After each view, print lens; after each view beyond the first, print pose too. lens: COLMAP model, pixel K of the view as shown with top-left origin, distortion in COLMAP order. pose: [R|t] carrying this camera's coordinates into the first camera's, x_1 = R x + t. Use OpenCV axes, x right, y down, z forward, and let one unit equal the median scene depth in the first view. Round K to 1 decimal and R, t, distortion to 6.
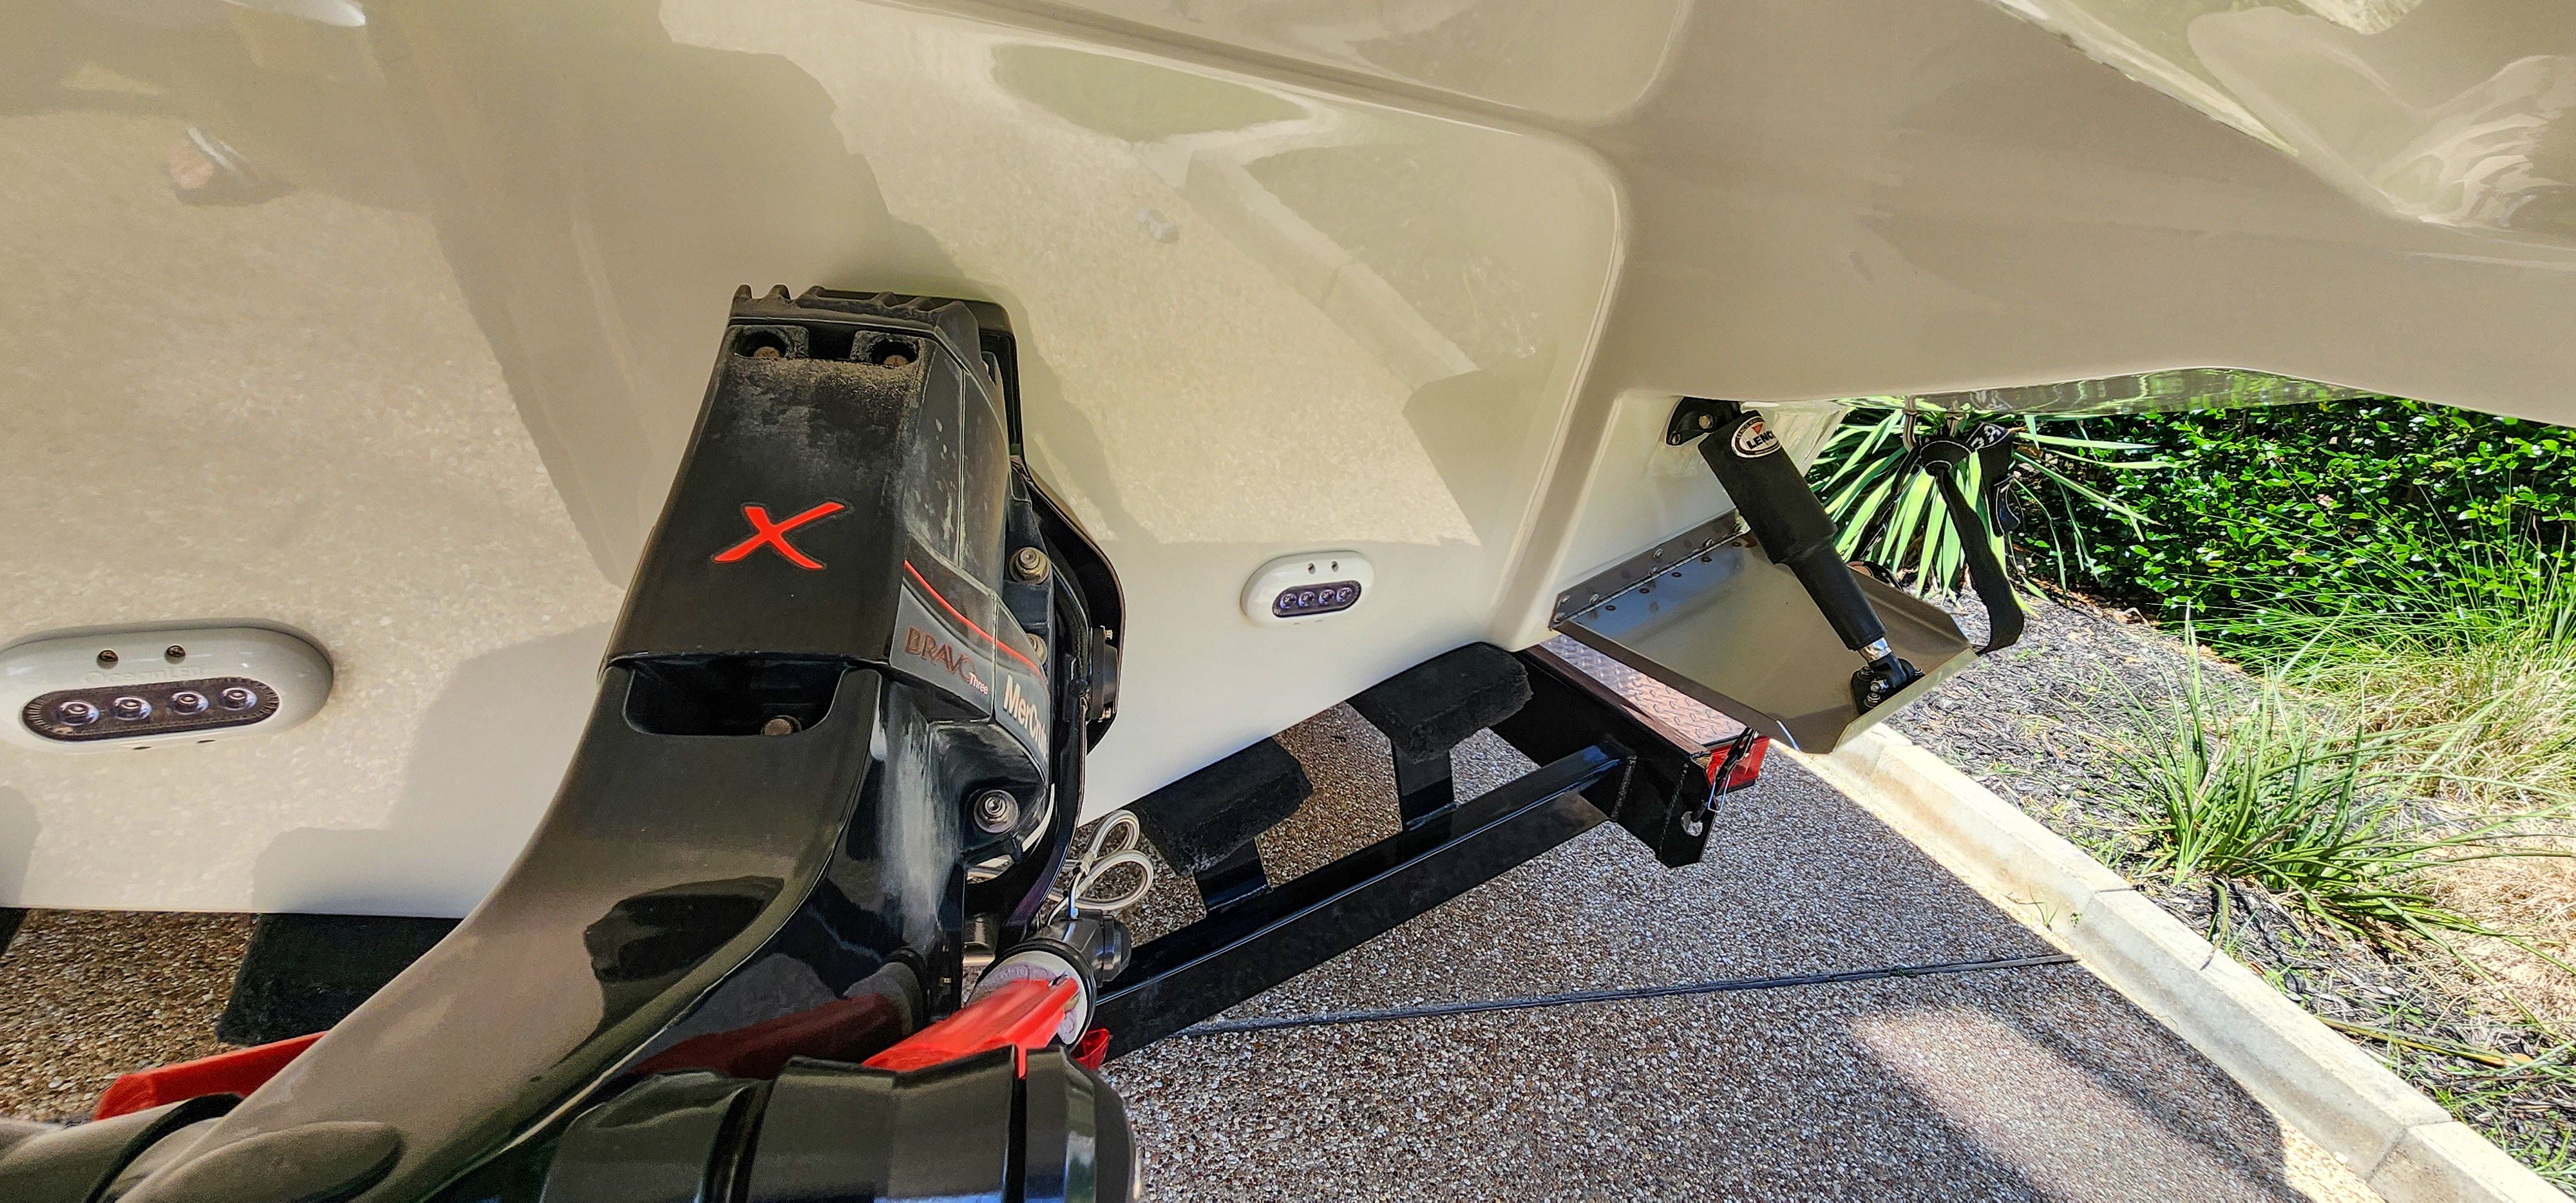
lens RADIAL K [[1063.4, 0, 1295.3], [0, 1063.4, 600.0], [0, 0, 1]] dist [-0.000653, -0.000166]
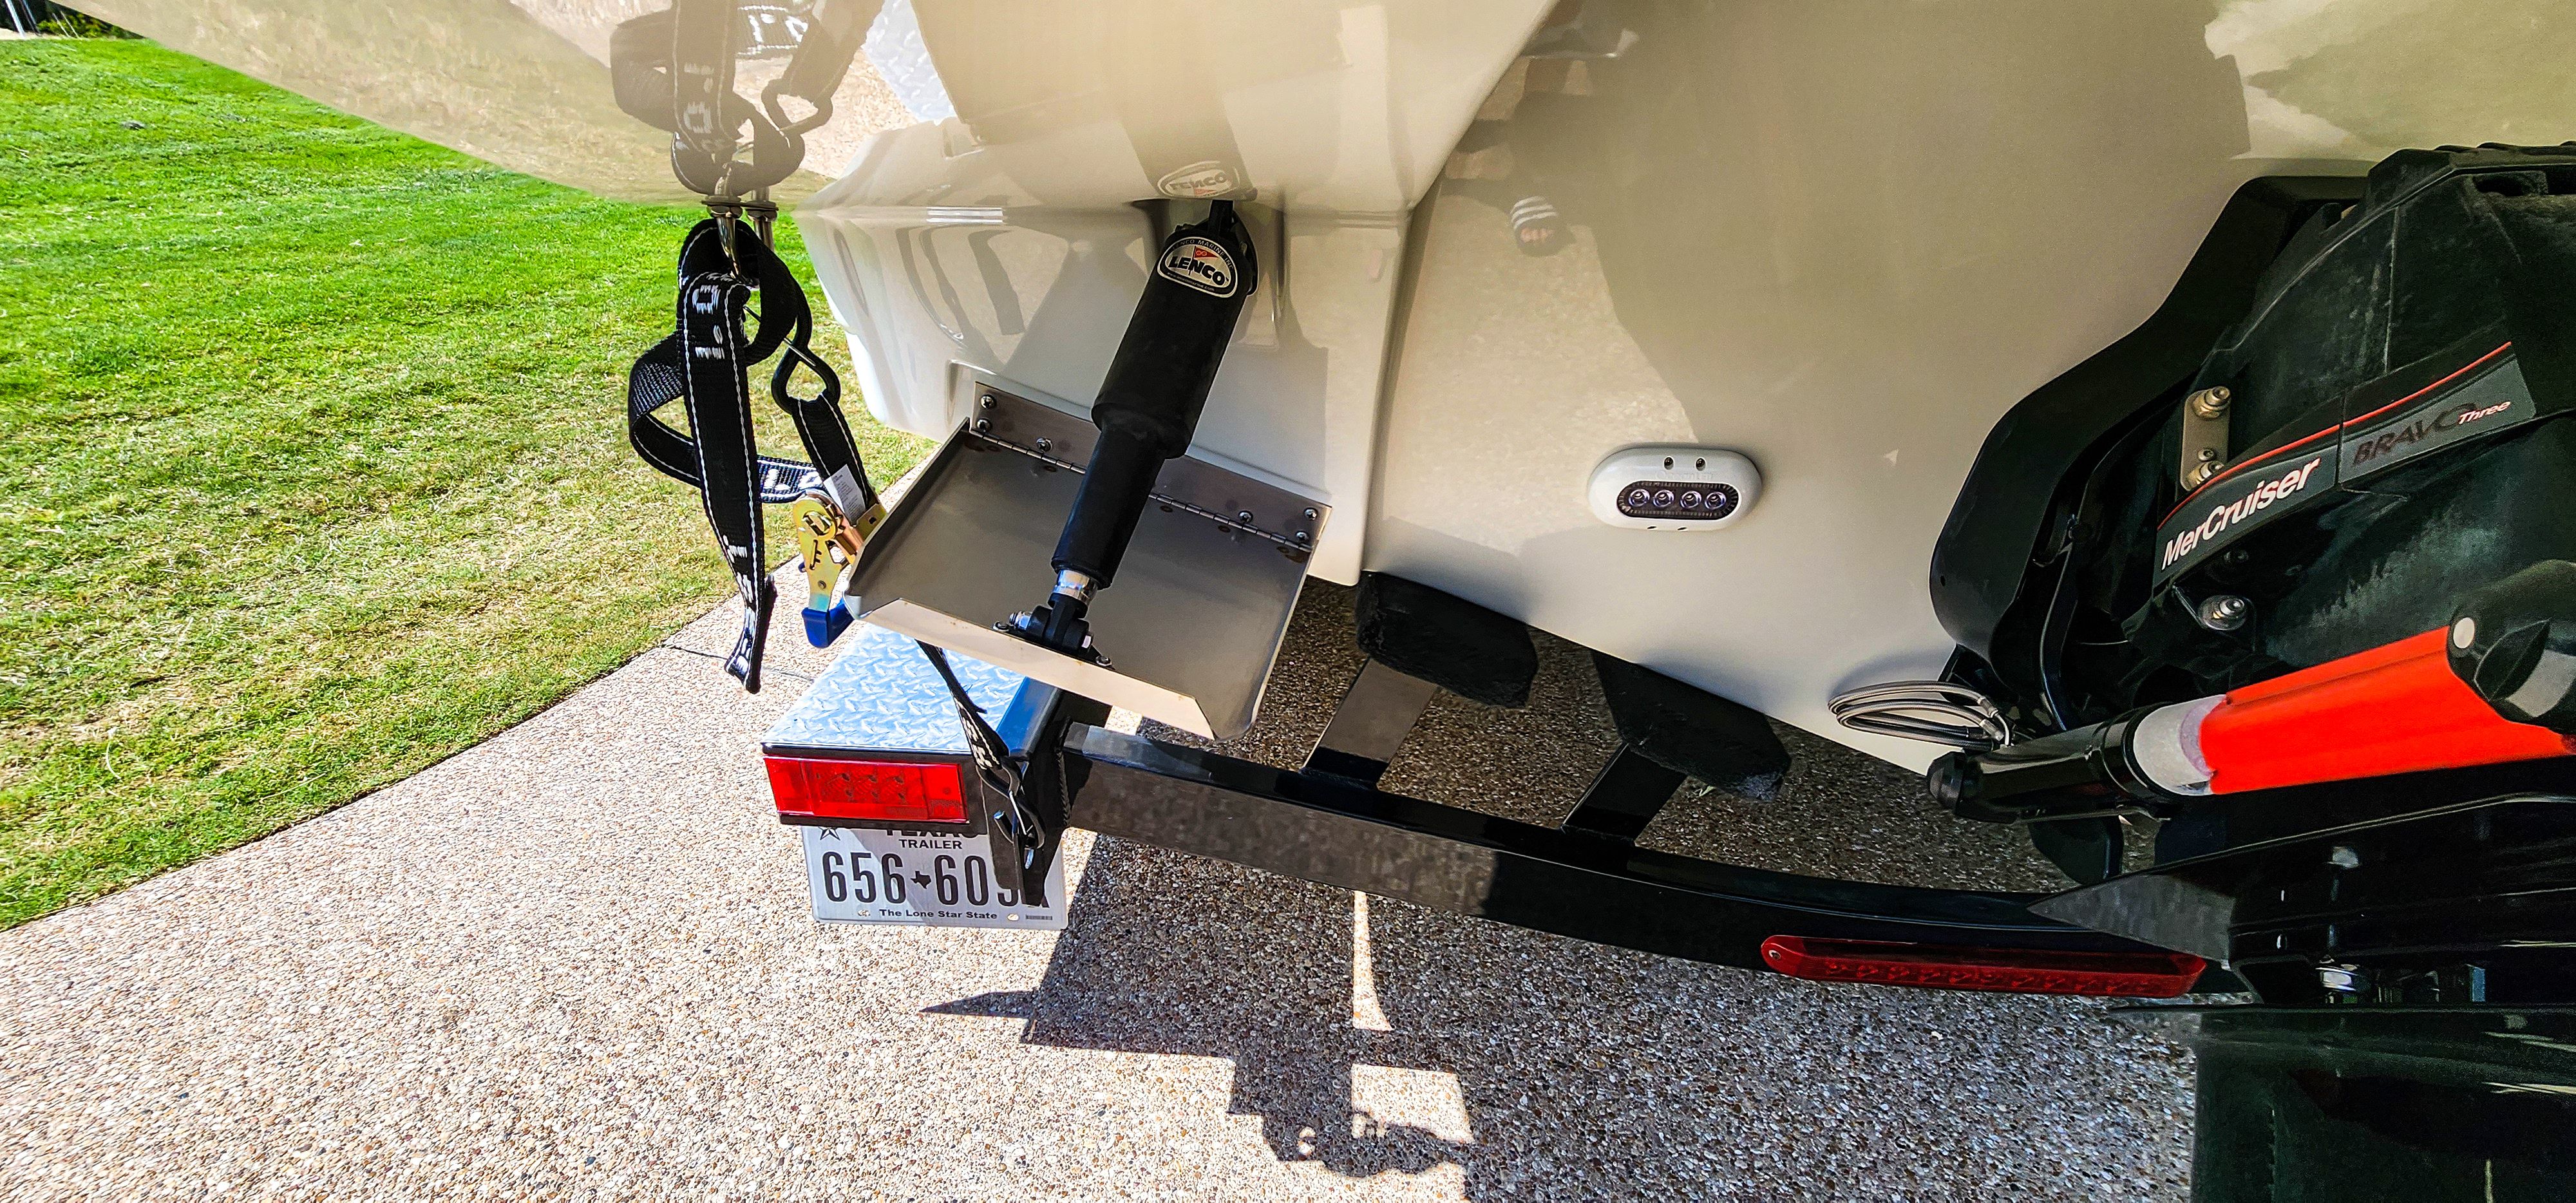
lens RADIAL K [[1045.9, 0, 1272.6], [0, 1045.9, 602.7], [0, 0, 1]] dist [0.000221, 0.000638]
pose [[0.796196, 0.129204, -0.591082, -0.326682], [-0.116825, 0.991378, 0.059339, 0.116814], [0.593653, 0.021808, 0.804426, -0.276019]]
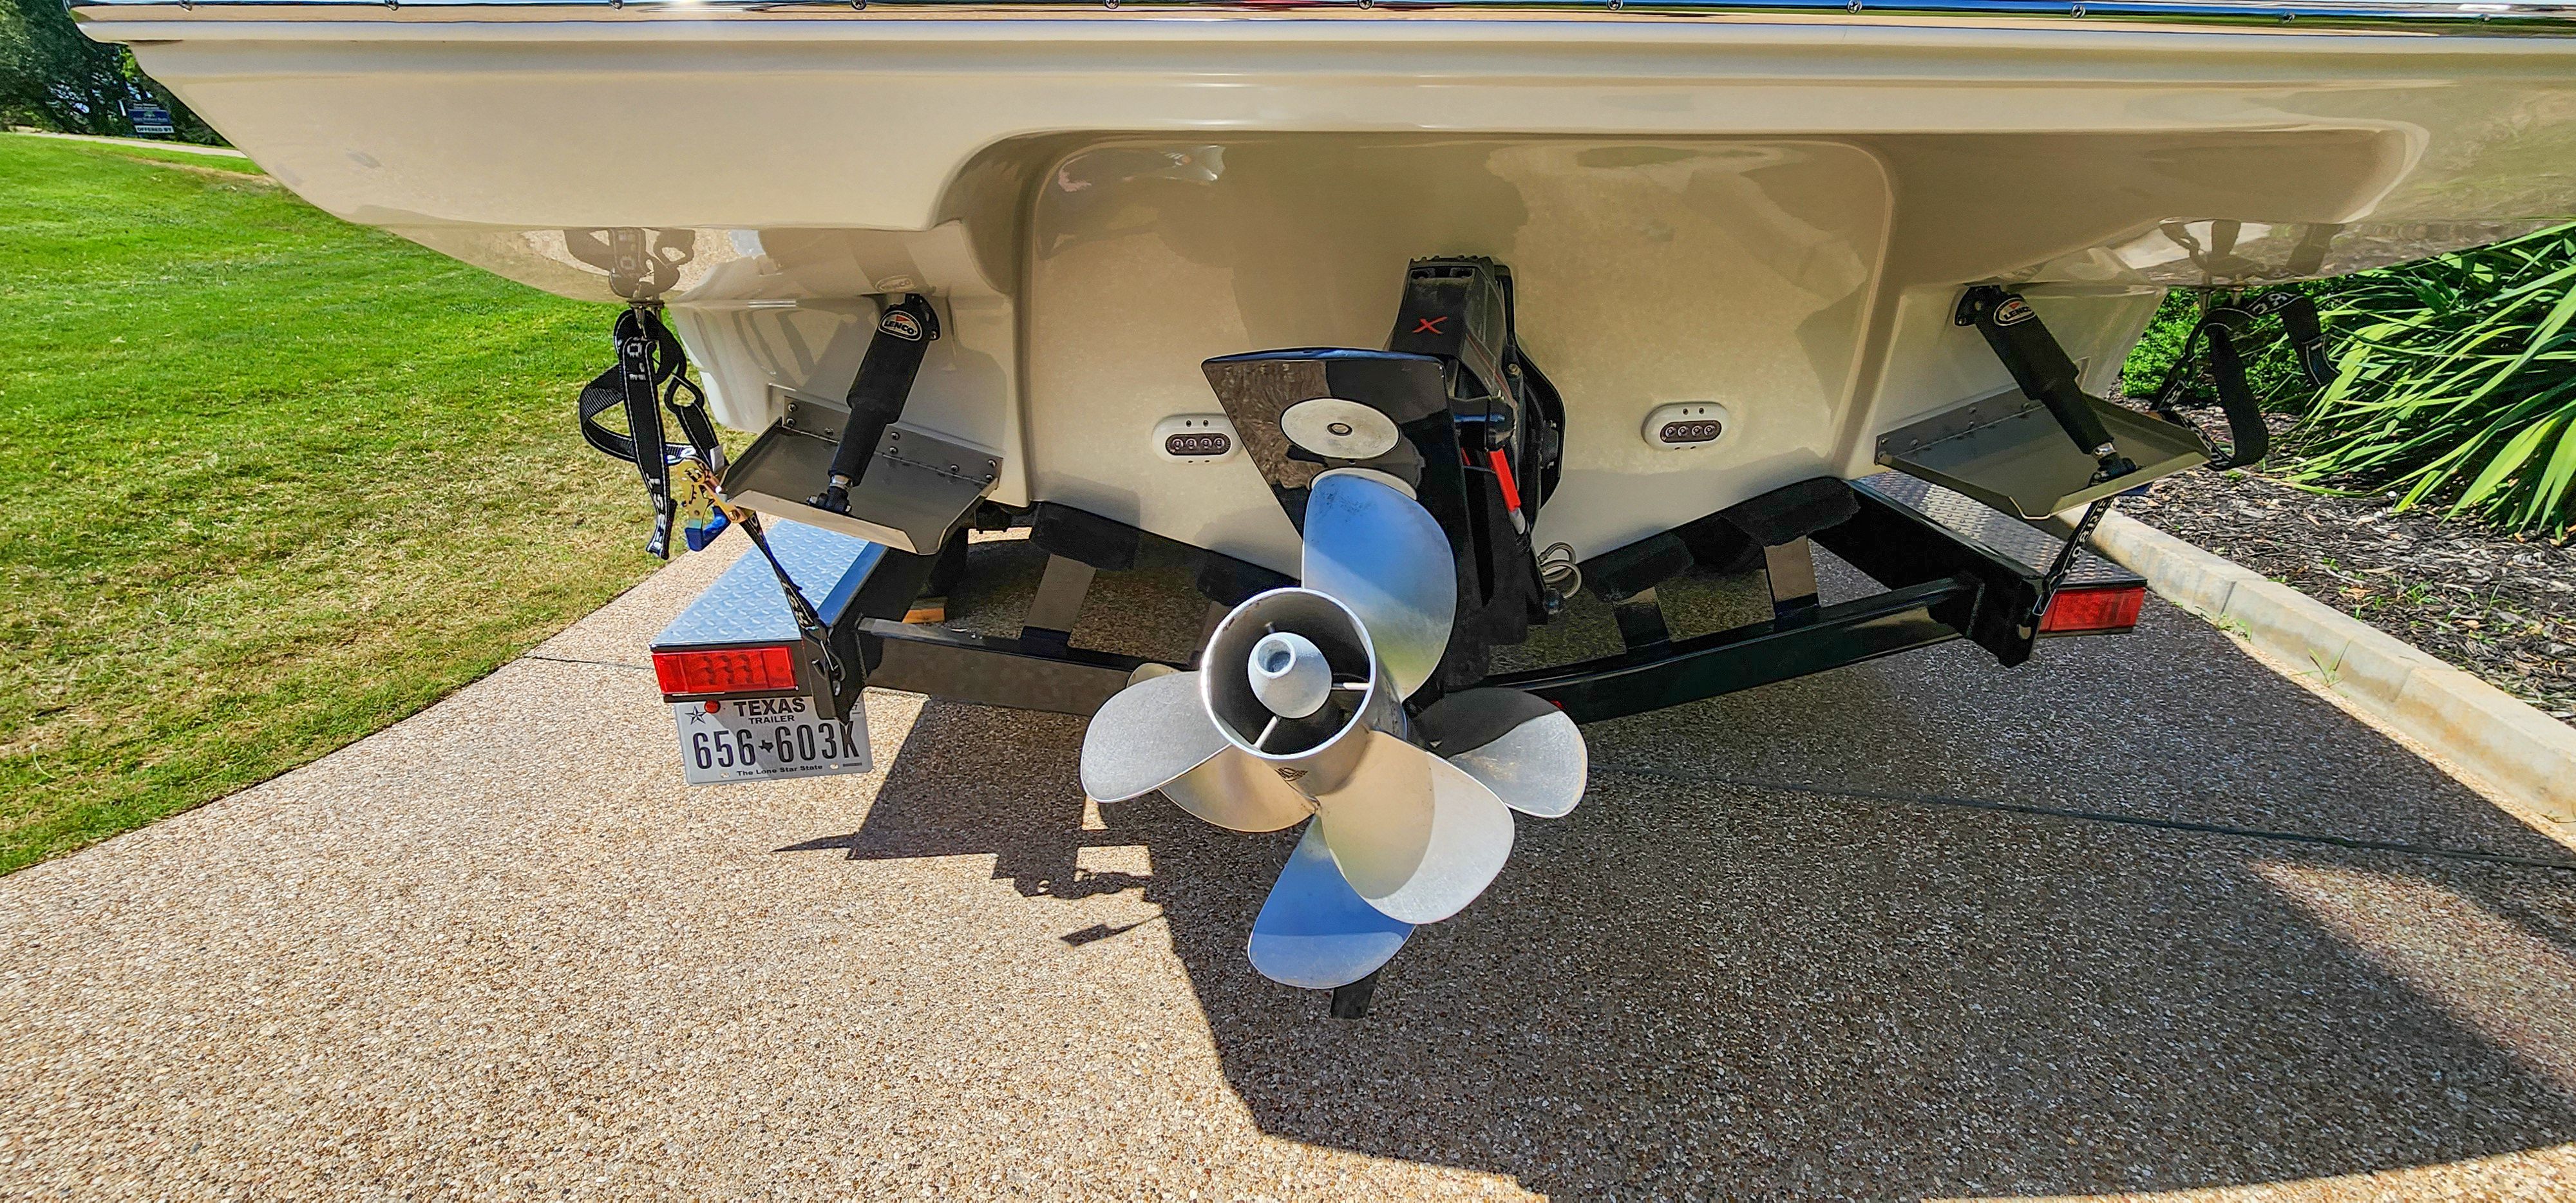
lens RADIAL K [[1063.4, 0, 1295.3], [0, 1063.4, 600.0], [0, 0, 1]] dist [-0.000653, -0.000166]
pose [[0.884305, 0.029924, -0.465951, 0.226903], [-0.041674, 0.999020, -0.014933, 0.275805], [0.465047, 0.032623, 0.884685, -0.669272]]
